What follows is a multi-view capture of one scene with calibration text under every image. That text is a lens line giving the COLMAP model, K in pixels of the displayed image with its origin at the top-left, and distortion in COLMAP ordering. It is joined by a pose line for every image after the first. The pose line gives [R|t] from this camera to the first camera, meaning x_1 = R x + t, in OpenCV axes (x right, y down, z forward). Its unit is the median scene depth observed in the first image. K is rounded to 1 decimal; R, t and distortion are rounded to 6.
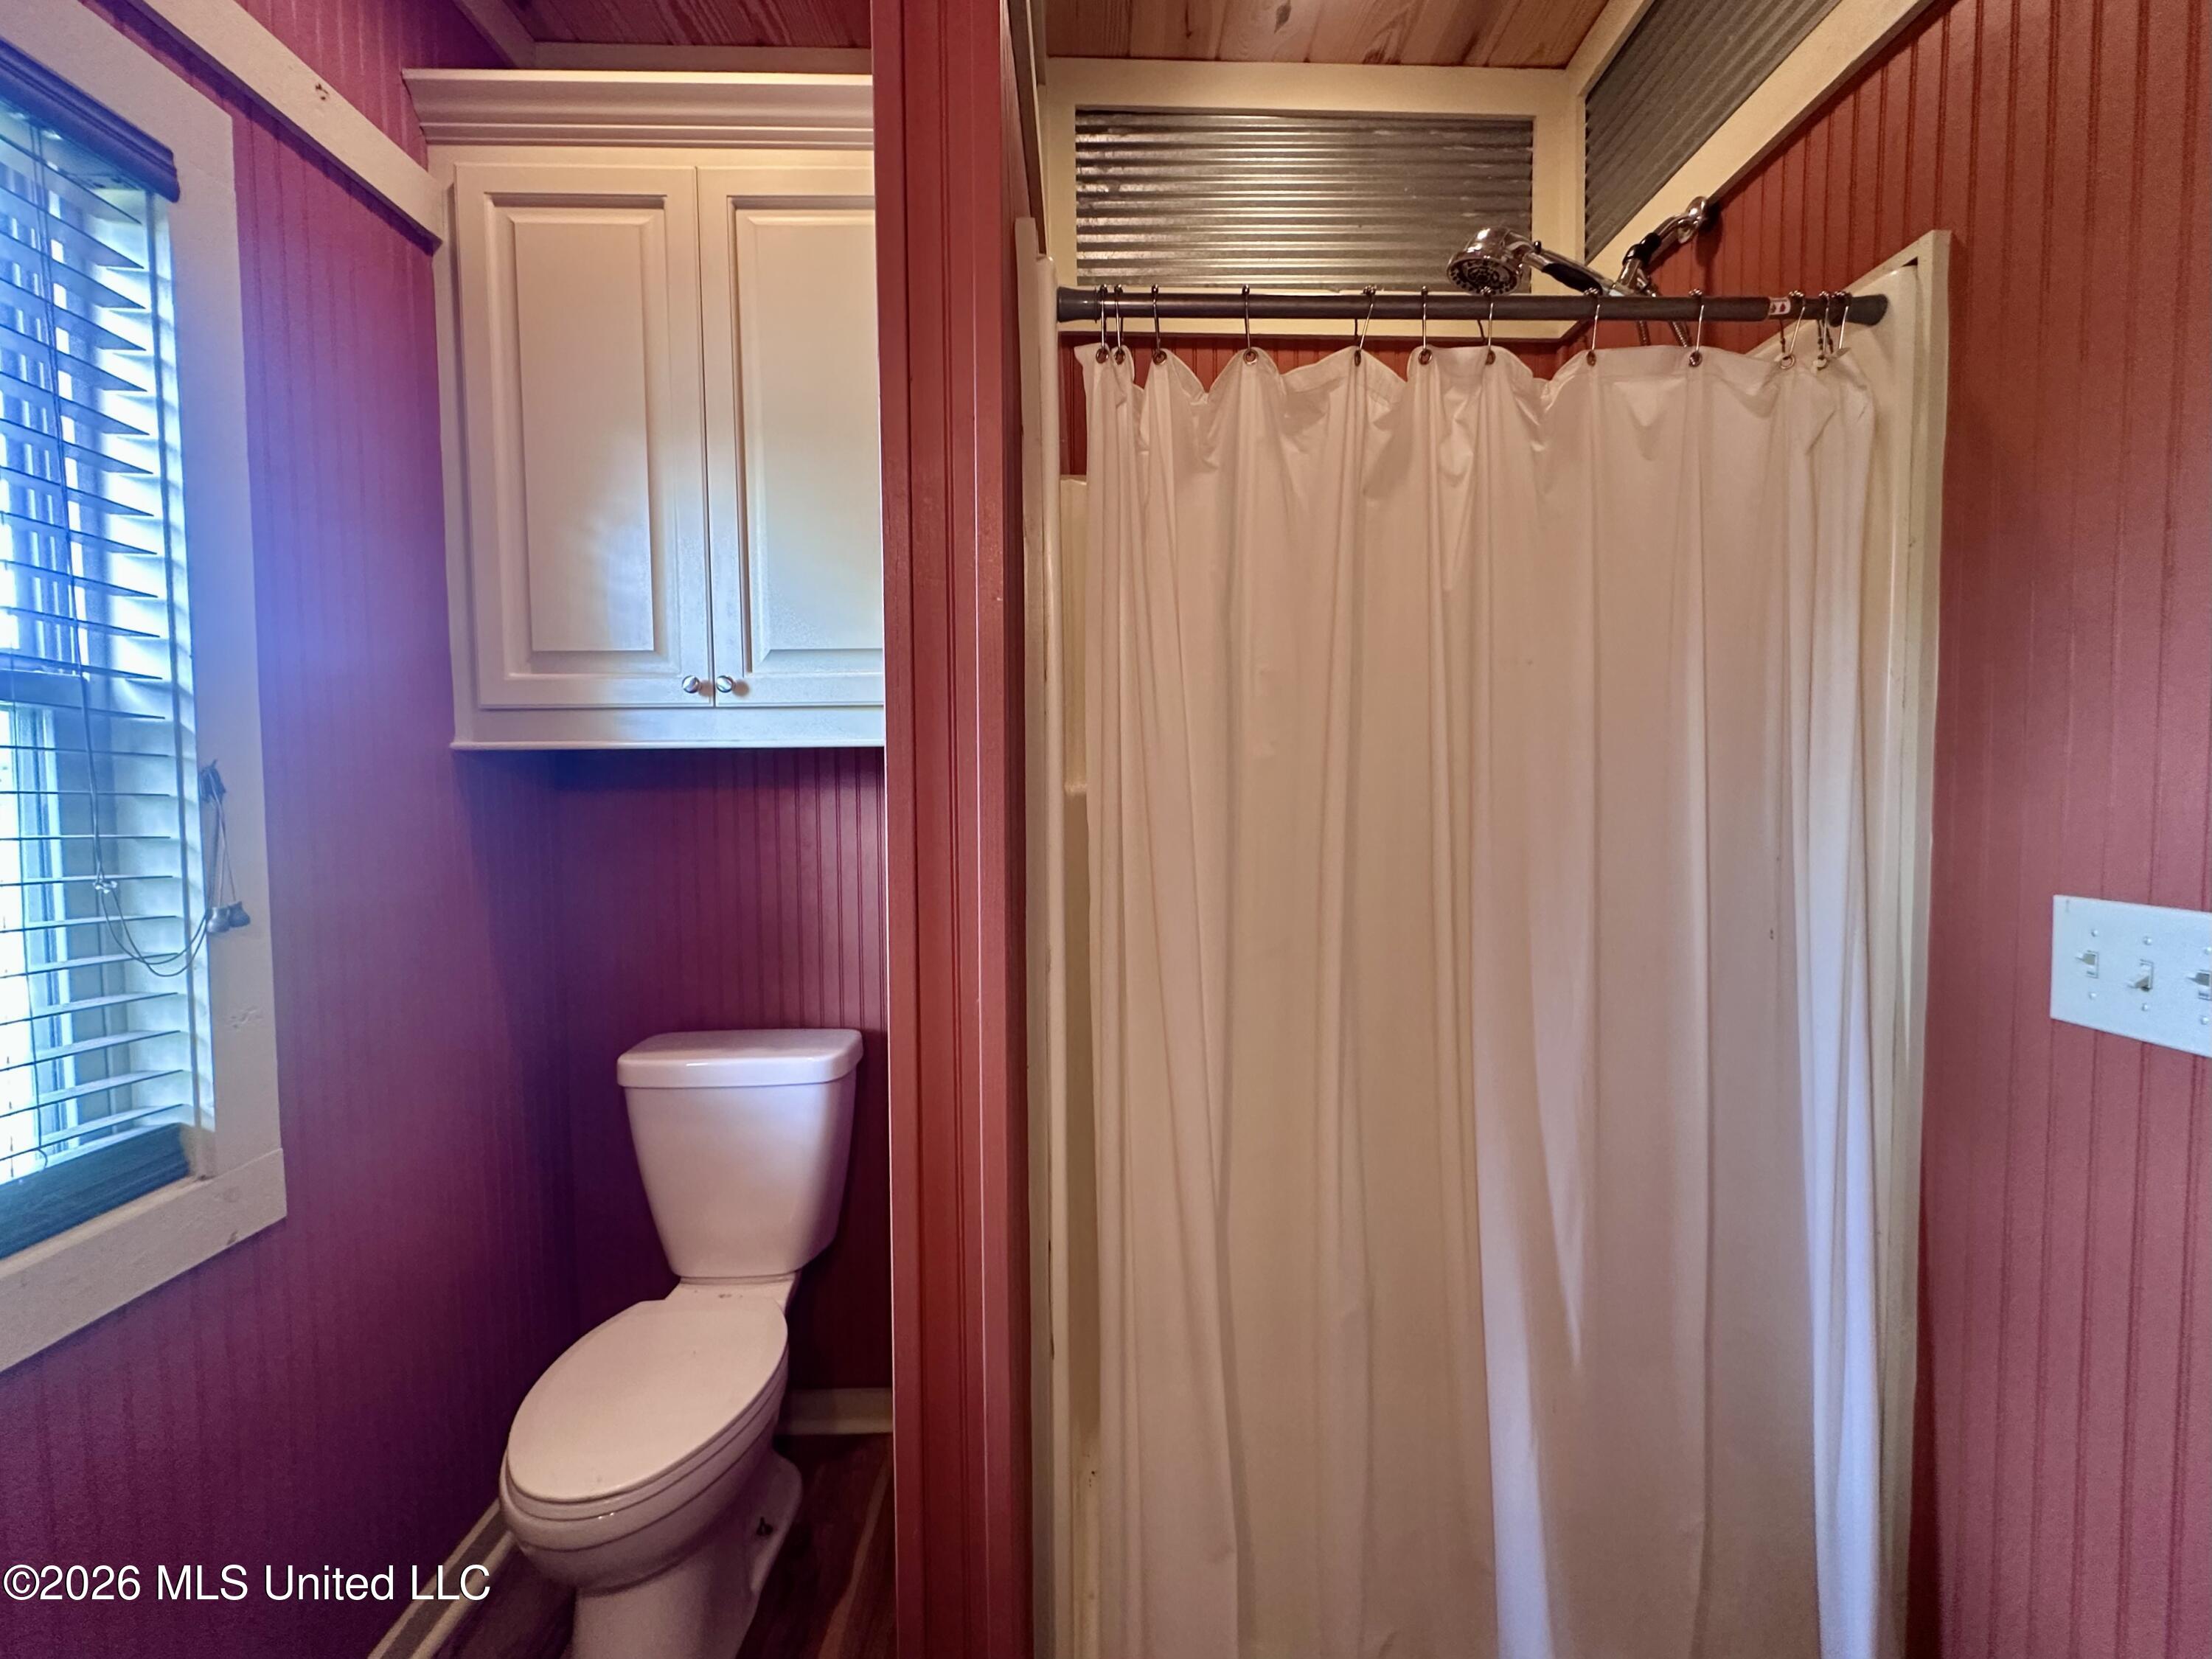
lens RADIAL K [[884.8, 0, 1105.5], [0, 884.8, 840.6], [0, 0, 1]] dist [0.001984, 0.000008]
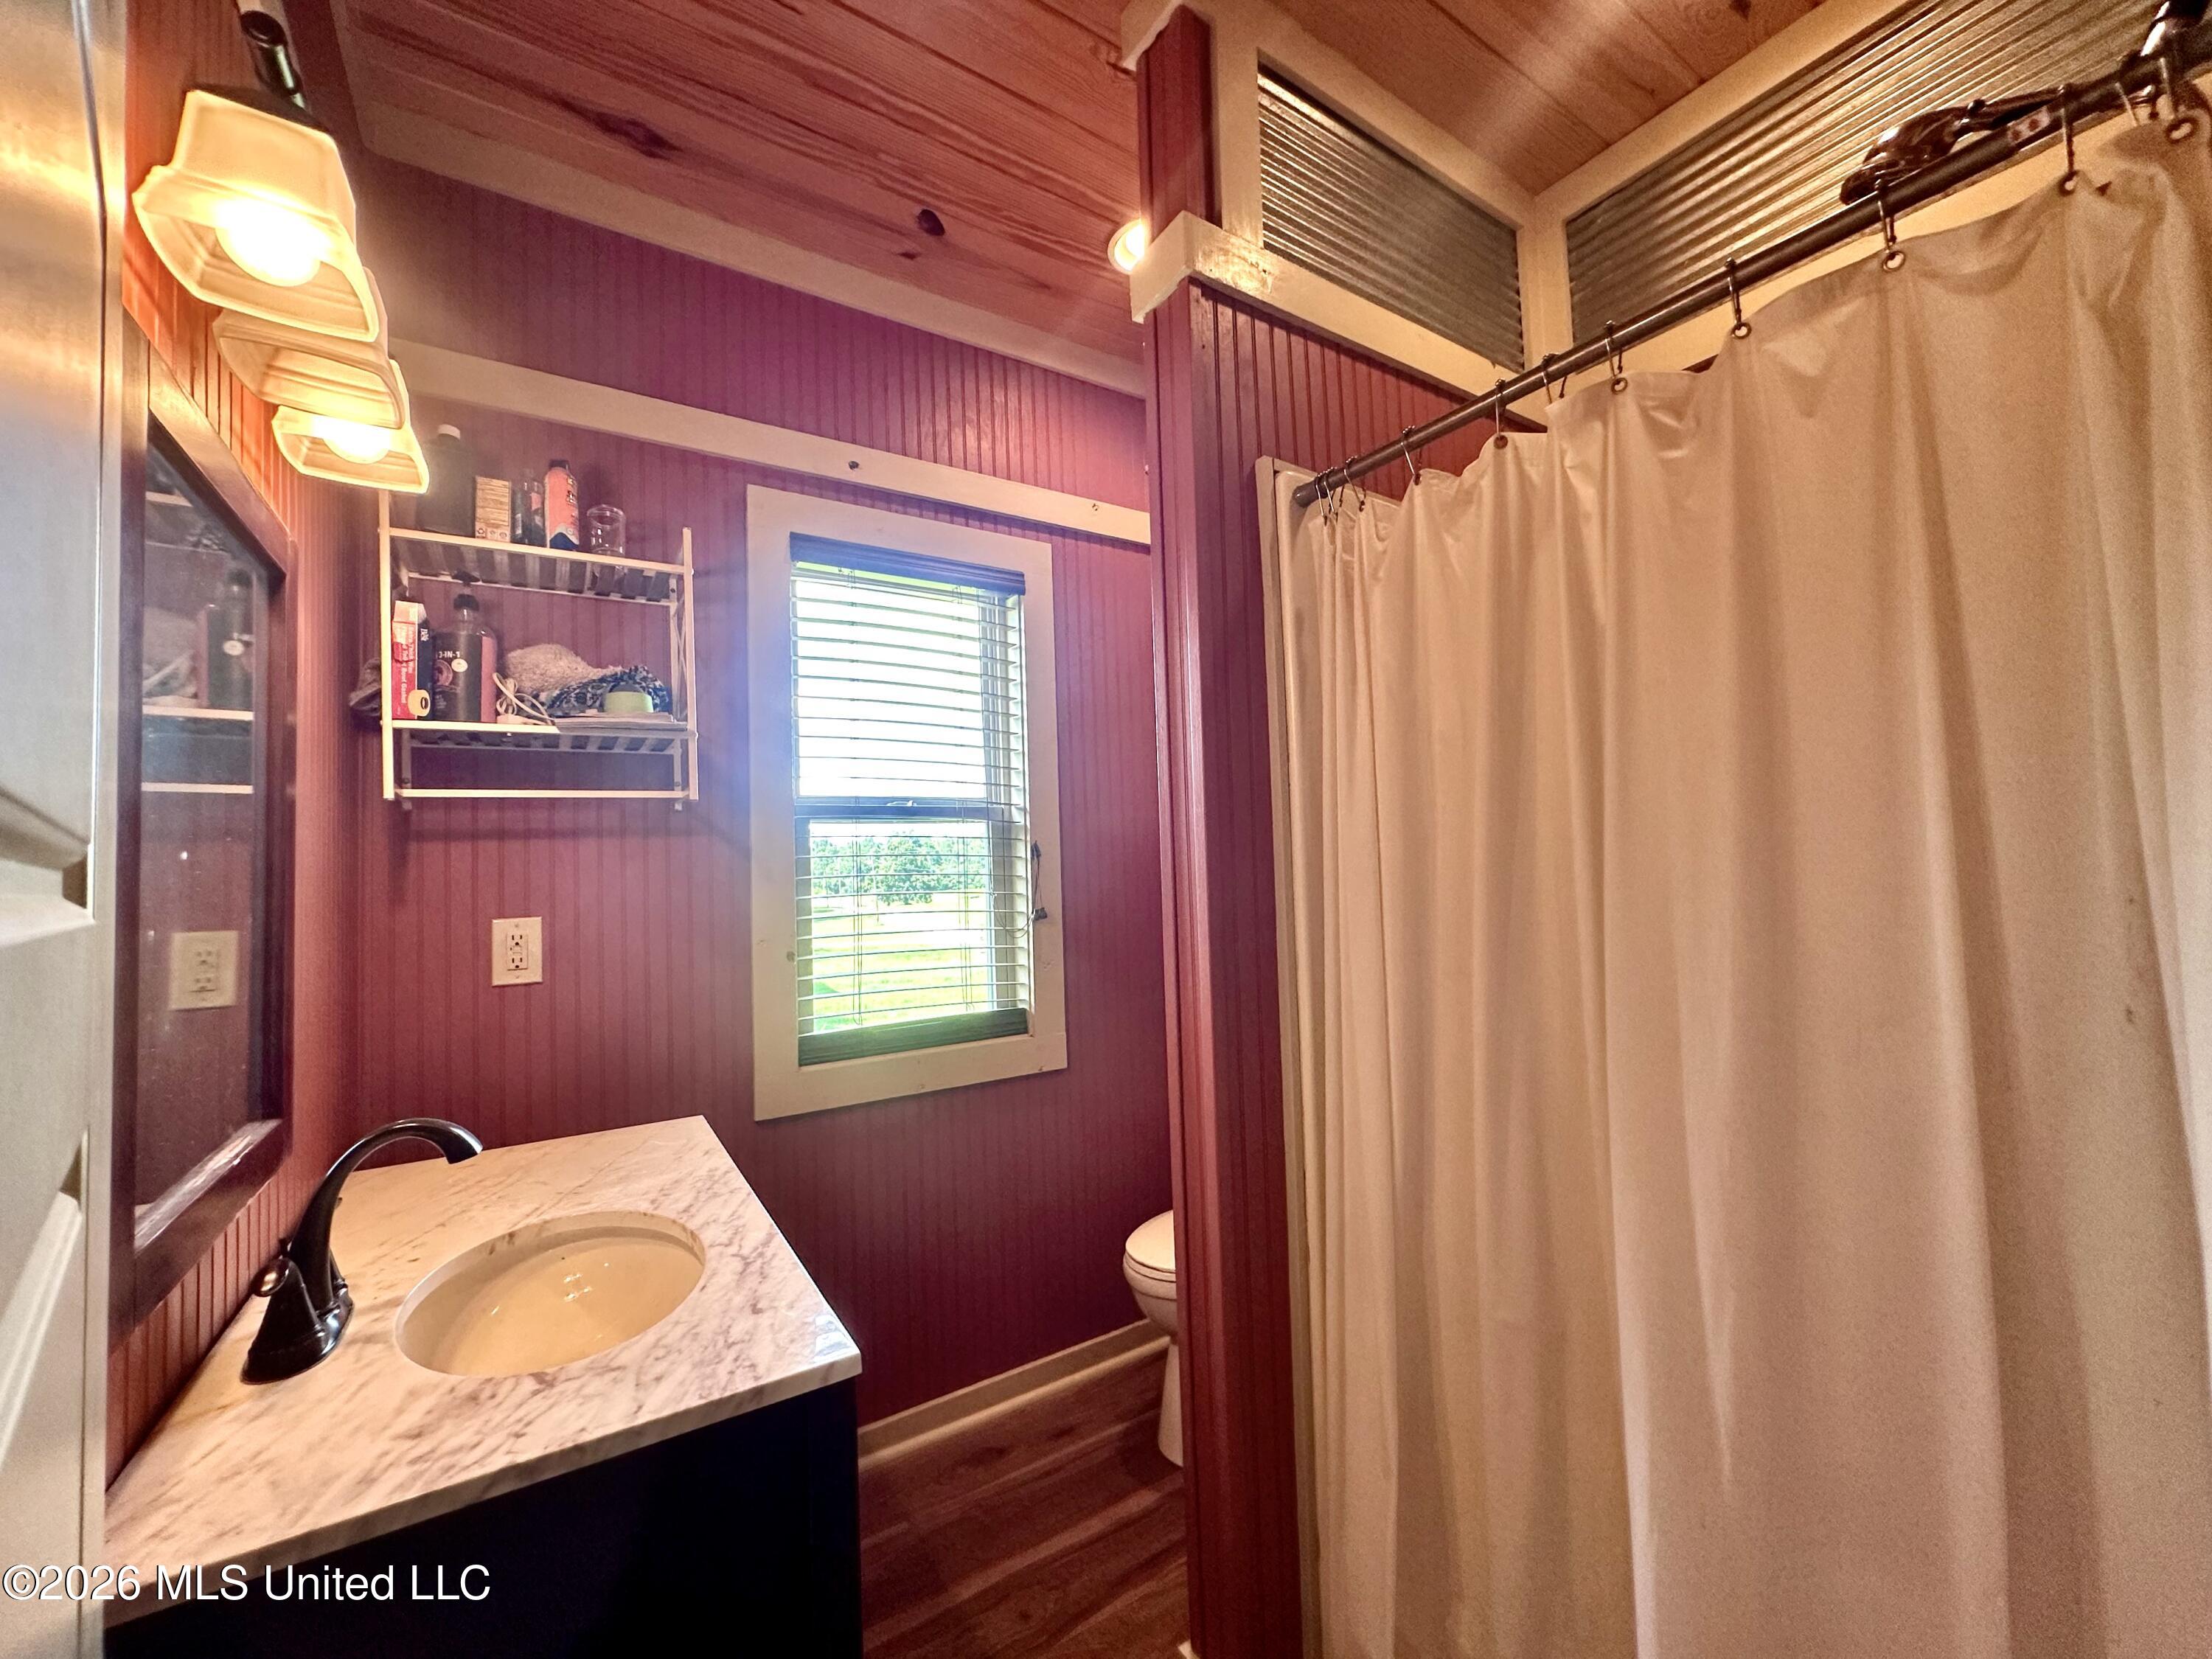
lens RADIAL K [[884.8, 0, 1096.6], [0, 884.8, 829.3], [0, 0, 1]] dist [0.001984, 0.000008]
pose [[0.512697, -0.045280, -0.857375, 0.942508], [-0.004953, 0.998436, -0.055692, 0.001466], [0.858555, 0.032800, 0.511671, 0.021233]]
